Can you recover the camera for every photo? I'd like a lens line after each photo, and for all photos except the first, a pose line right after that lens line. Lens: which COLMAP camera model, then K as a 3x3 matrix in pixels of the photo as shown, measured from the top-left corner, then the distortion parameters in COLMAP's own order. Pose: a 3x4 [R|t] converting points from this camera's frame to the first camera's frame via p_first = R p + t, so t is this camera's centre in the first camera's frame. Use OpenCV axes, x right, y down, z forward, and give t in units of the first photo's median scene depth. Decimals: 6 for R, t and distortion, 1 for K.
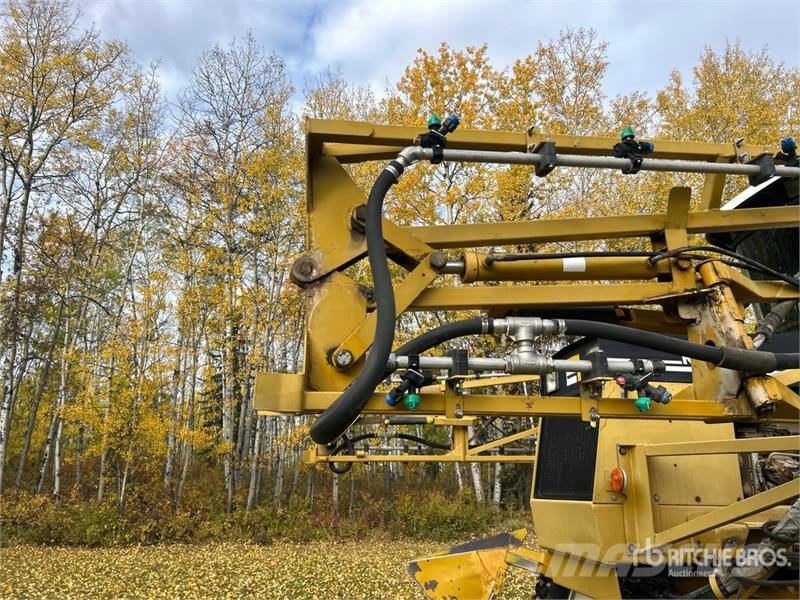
lens RADIAL K [[553.7, 0, 375.4], [0, 553.7, 316.1], [0, 0, 1]] dist [0.013083, -0.007877]
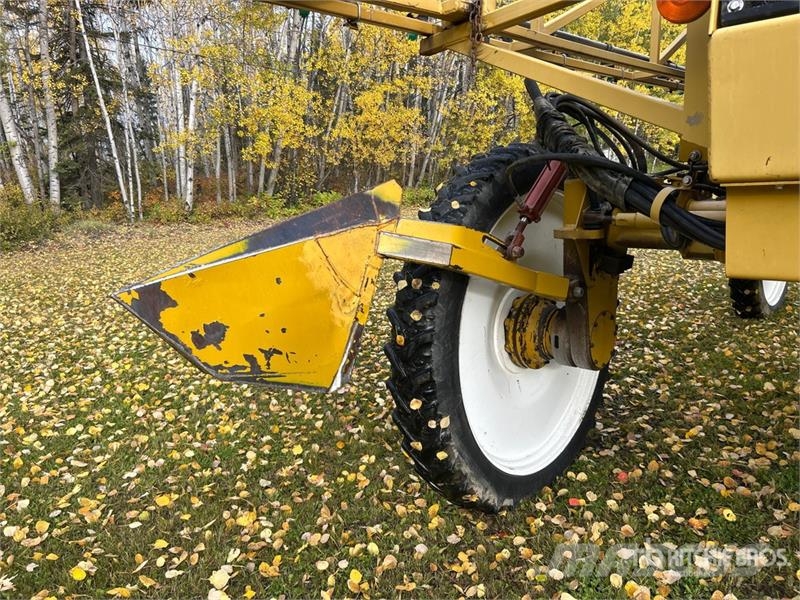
lens RADIAL K [[553.7, 0, 375.4], [0, 553.7, 316.1], [0, 0, 1]] dist [0.013083, -0.007877]
pose [[0.722786, -0.188199, 0.664953, -0.019892], [-0.167831, 0.885595, 0.433074, 0.094074], [-0.670383, -0.424620, 0.608510, 0.225523]]
